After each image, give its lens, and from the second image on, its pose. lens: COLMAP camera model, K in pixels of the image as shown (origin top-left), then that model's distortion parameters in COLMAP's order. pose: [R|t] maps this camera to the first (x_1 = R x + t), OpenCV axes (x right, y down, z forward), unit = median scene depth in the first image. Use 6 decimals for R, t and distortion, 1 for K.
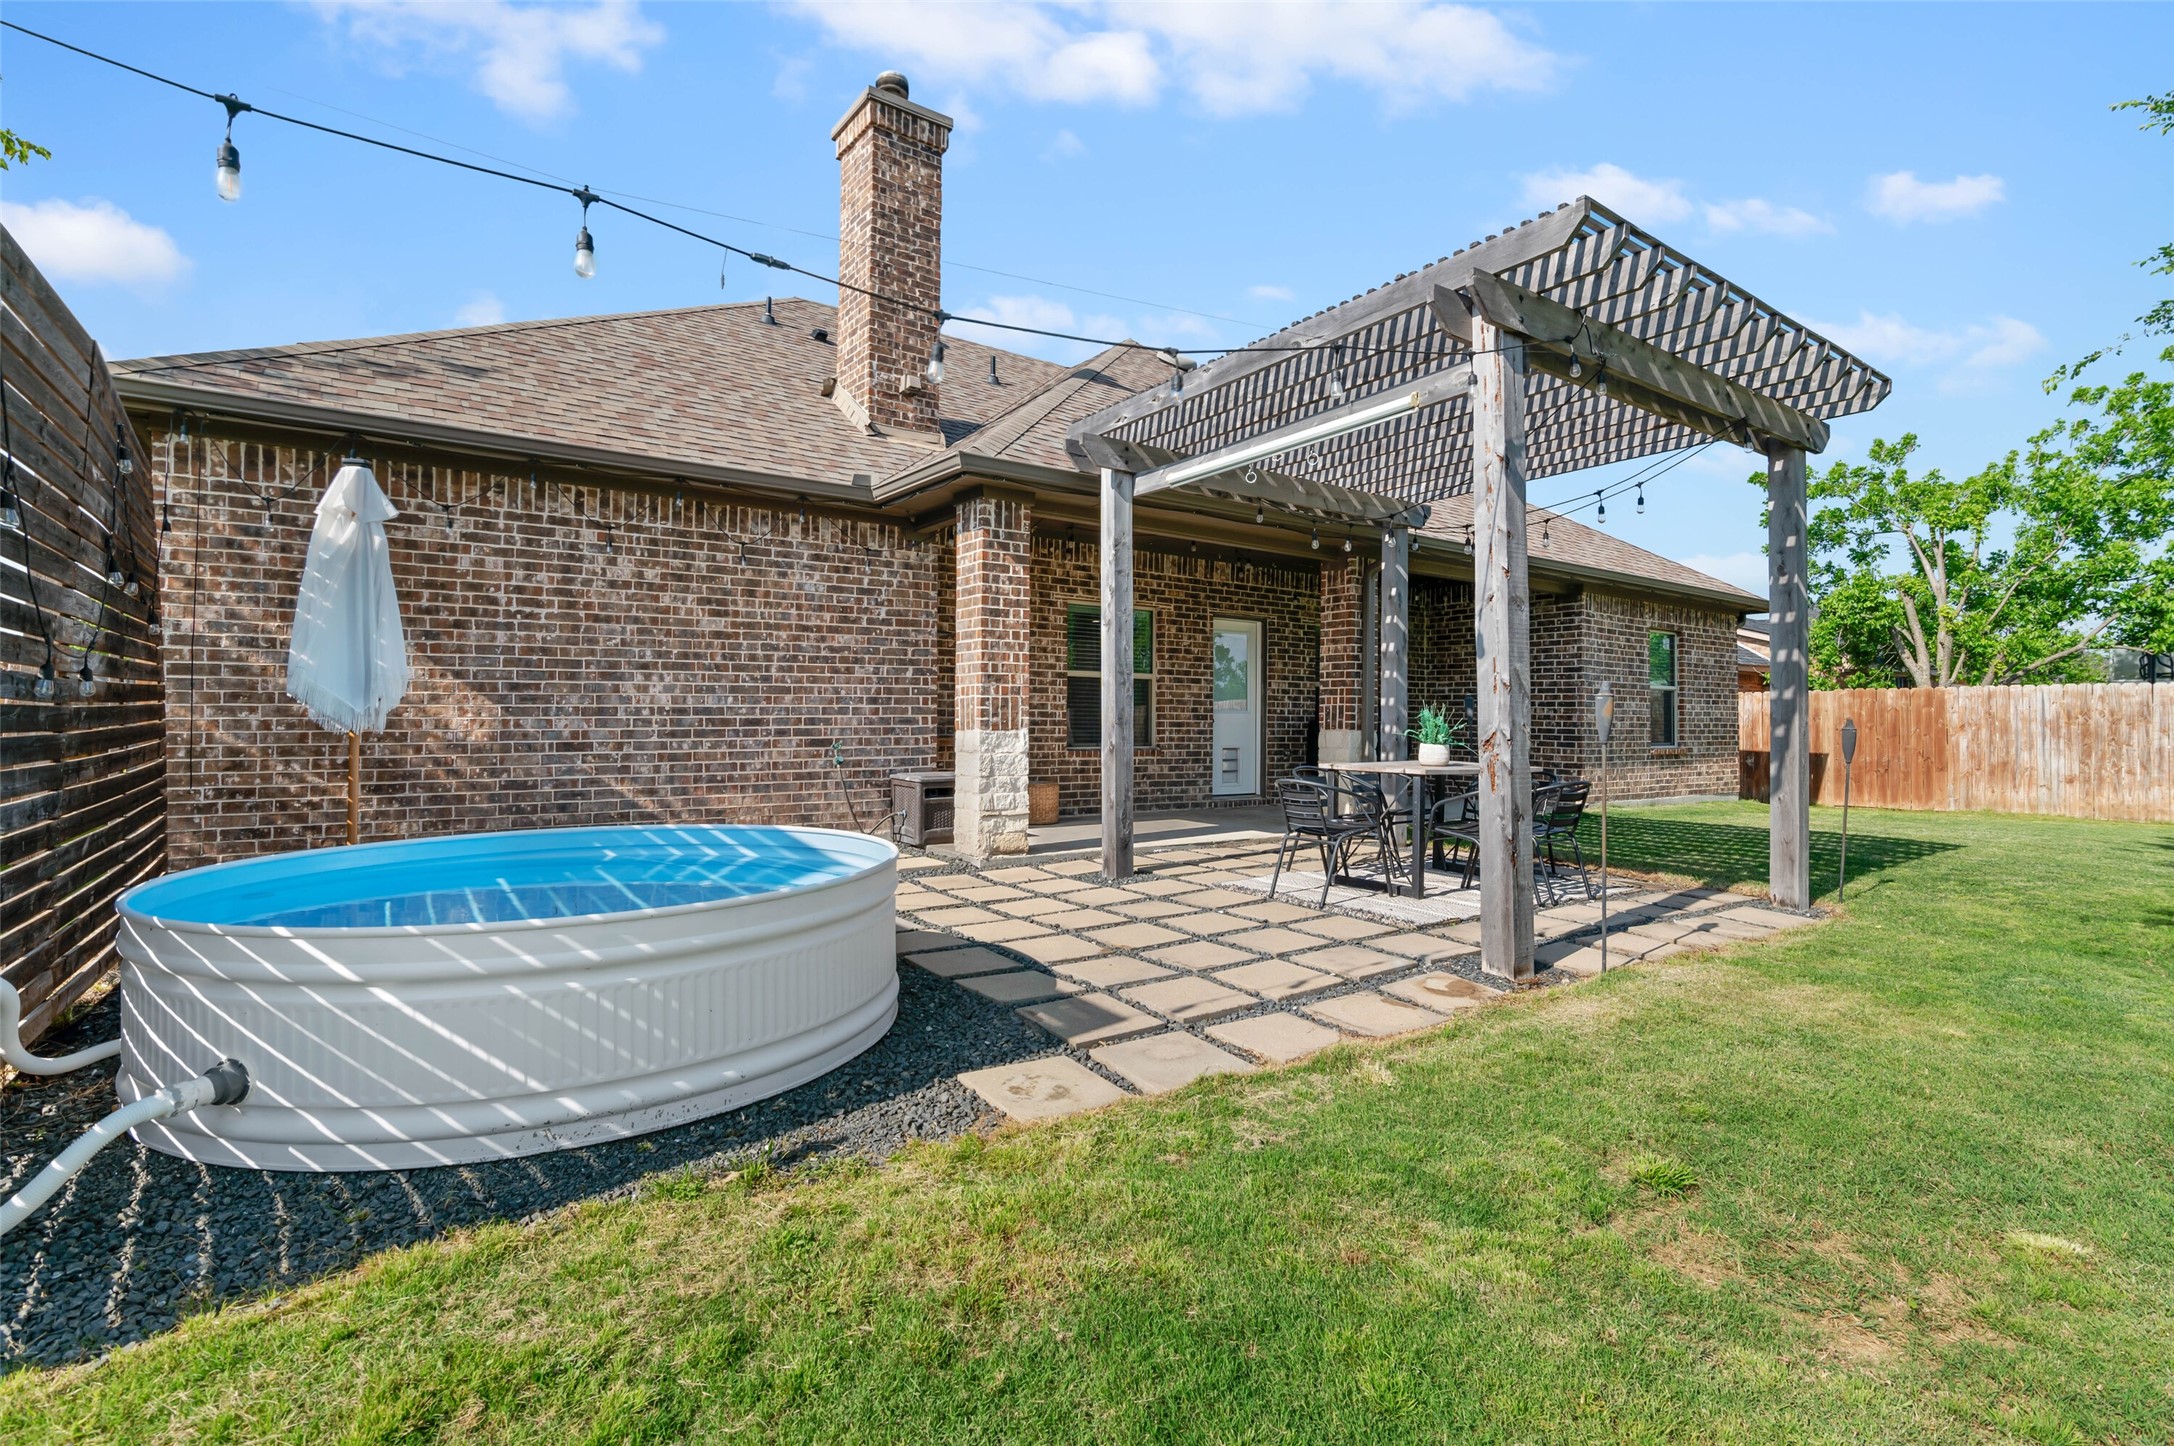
lens RADIAL K [[999.5, 0, 1091.0], [0, 999.5, 714.2], [0, 0, 1]] dist [-0.002496, 0.000073]
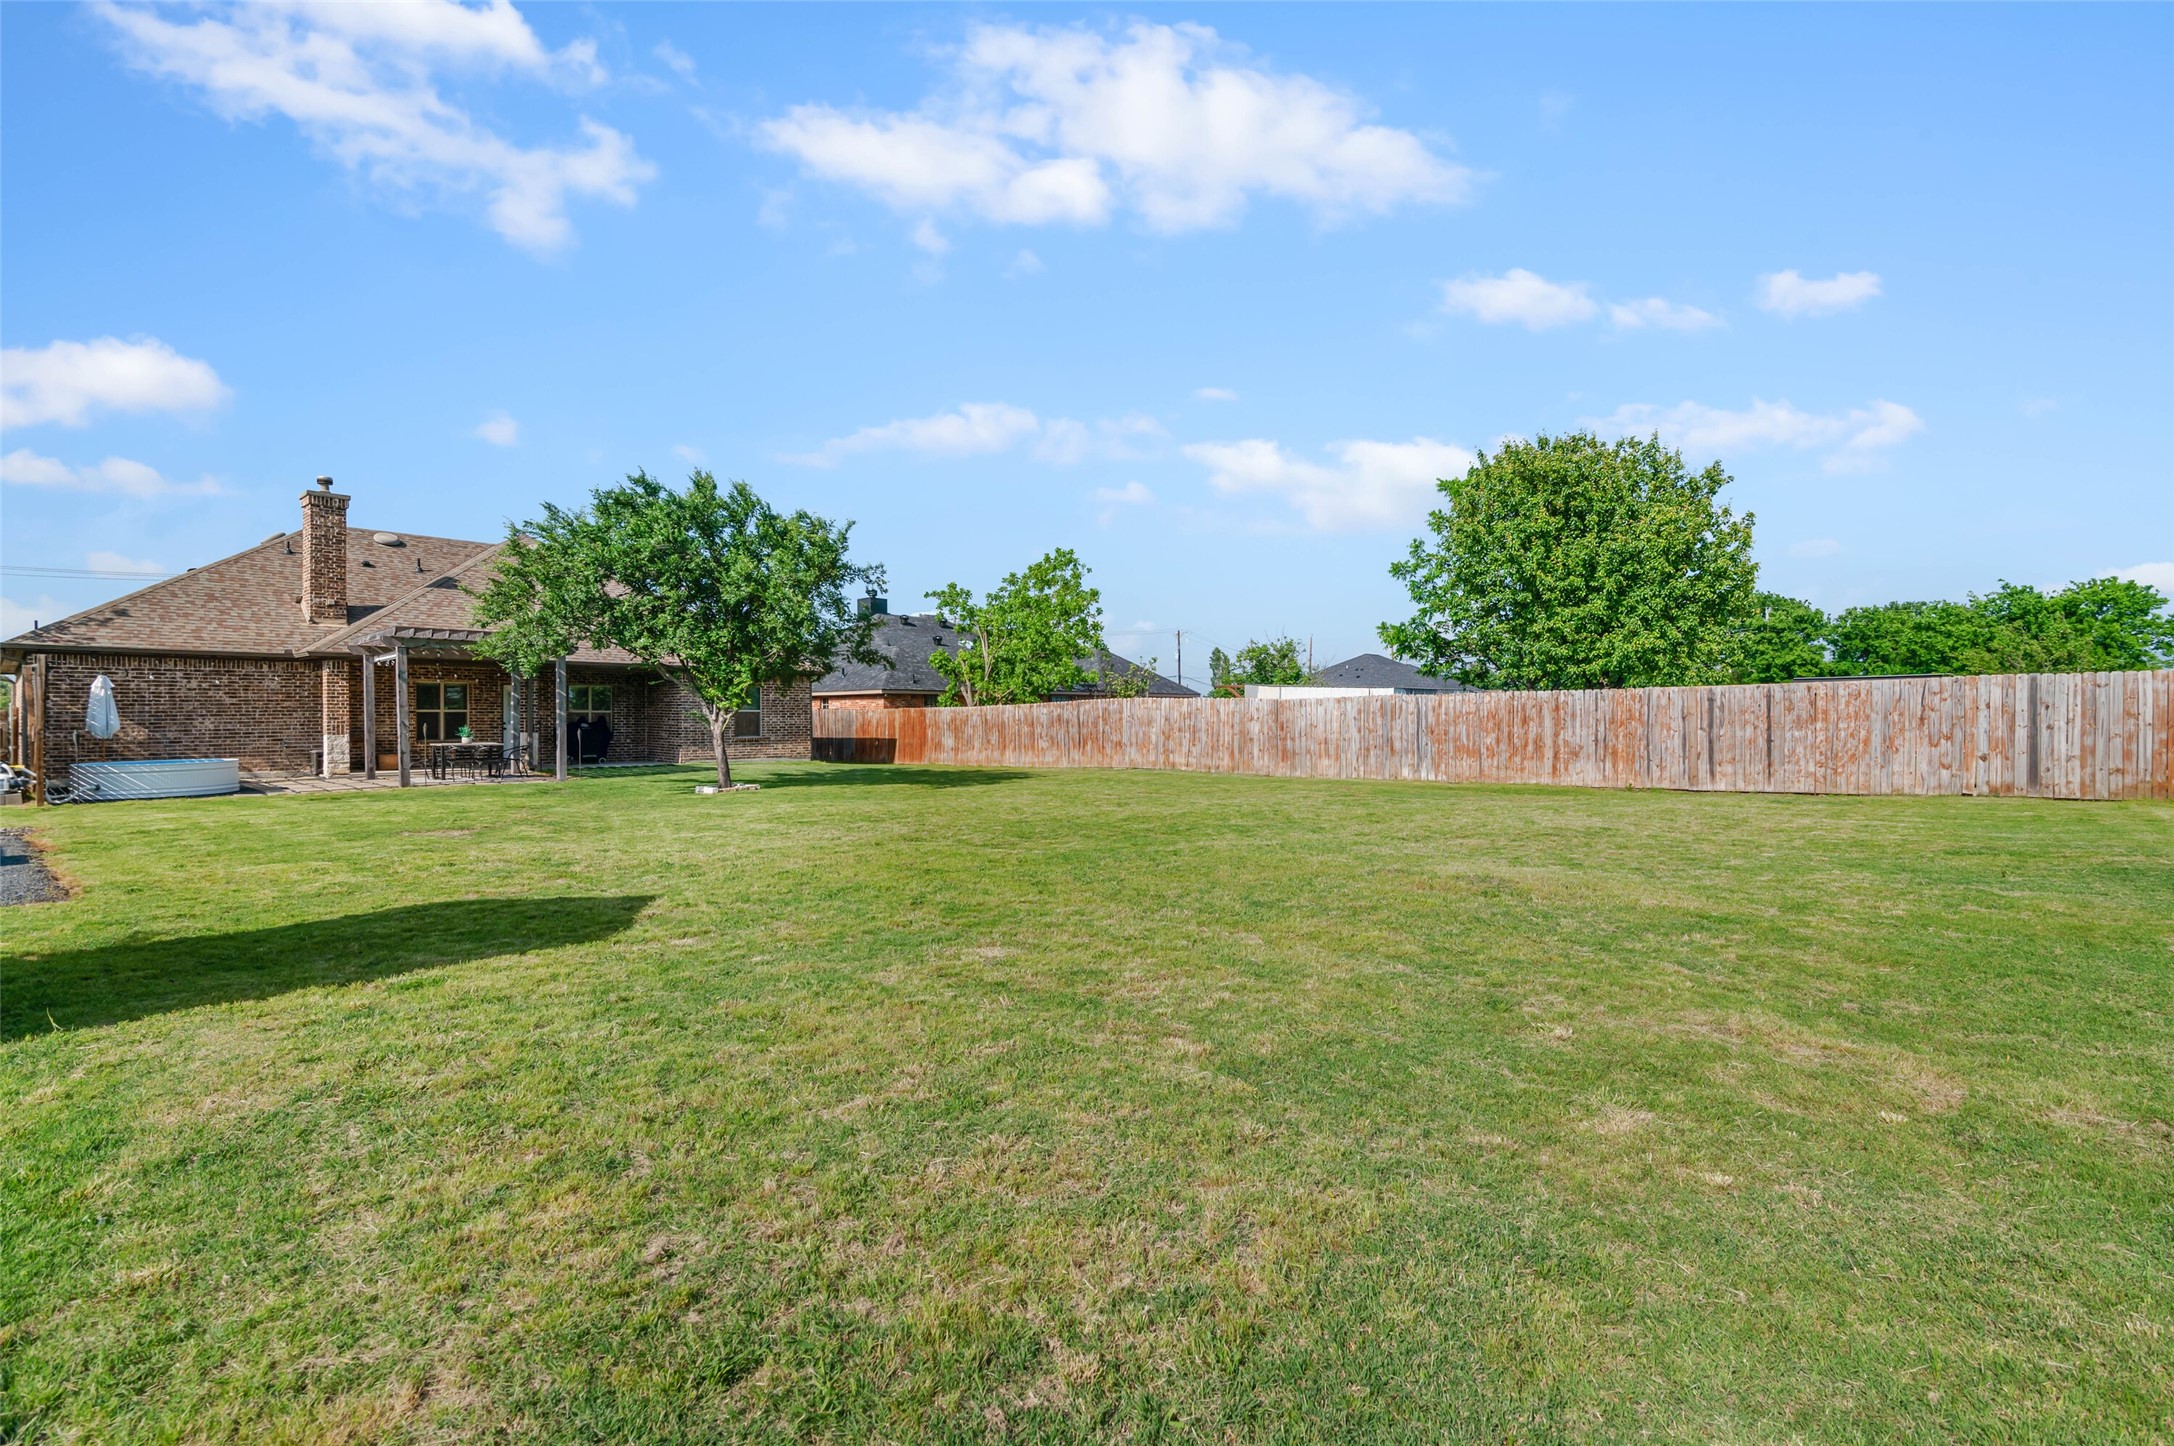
lens RADIAL K [[999.5, 0, 1083.3], [0, 999.5, 726.9], [0, 0, 1]] dist [-0.002496, 0.000073]
pose [[0.978785, -0.012863, 0.204484, 1.465666], [0.009866, 0.999829, 0.015668, -0.032712], [-0.204651, -0.013318, 0.978744, -2.376228]]
